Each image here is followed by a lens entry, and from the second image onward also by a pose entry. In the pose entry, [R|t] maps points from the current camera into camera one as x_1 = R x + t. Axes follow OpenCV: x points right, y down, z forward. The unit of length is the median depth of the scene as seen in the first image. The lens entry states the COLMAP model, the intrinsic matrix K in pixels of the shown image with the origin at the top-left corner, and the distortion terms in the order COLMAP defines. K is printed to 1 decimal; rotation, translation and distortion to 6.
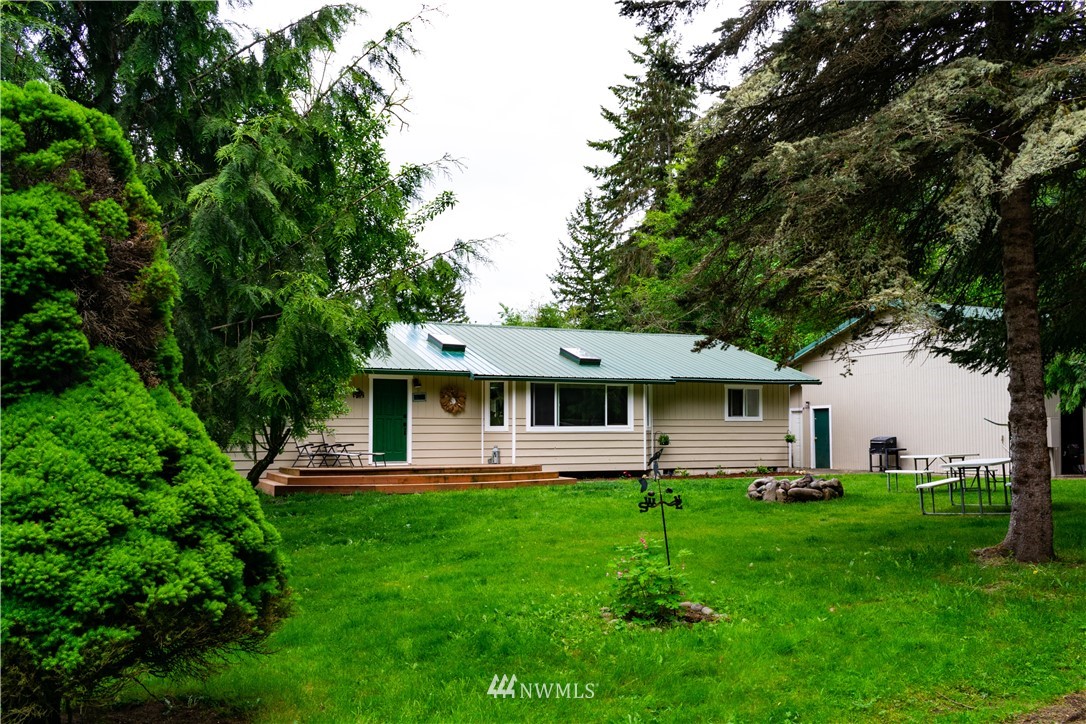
lens RADIAL K [[892.4, 0, 541.0], [0, 892.4, 361.1], [0, 0, 1]] dist [-0.002249, 0.005643]
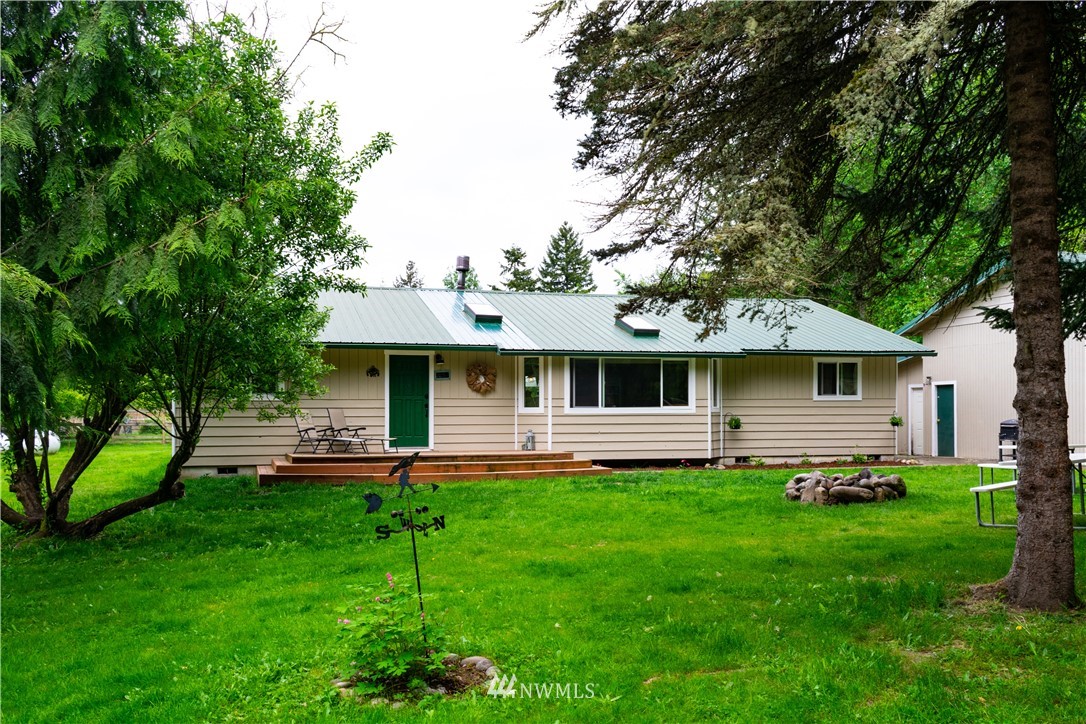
lens RADIAL K [[953.8, 0, 536.7], [0, 953.8, 369.7], [0, 0, 1]] dist [0.008506, -0.013097]
pose [[0.986252, -0.007287, -0.165086, 0.111206], [0.013611, 0.999215, 0.037207, 0.000802], [0.164686, -0.038942, 0.985577, 0.076366]]
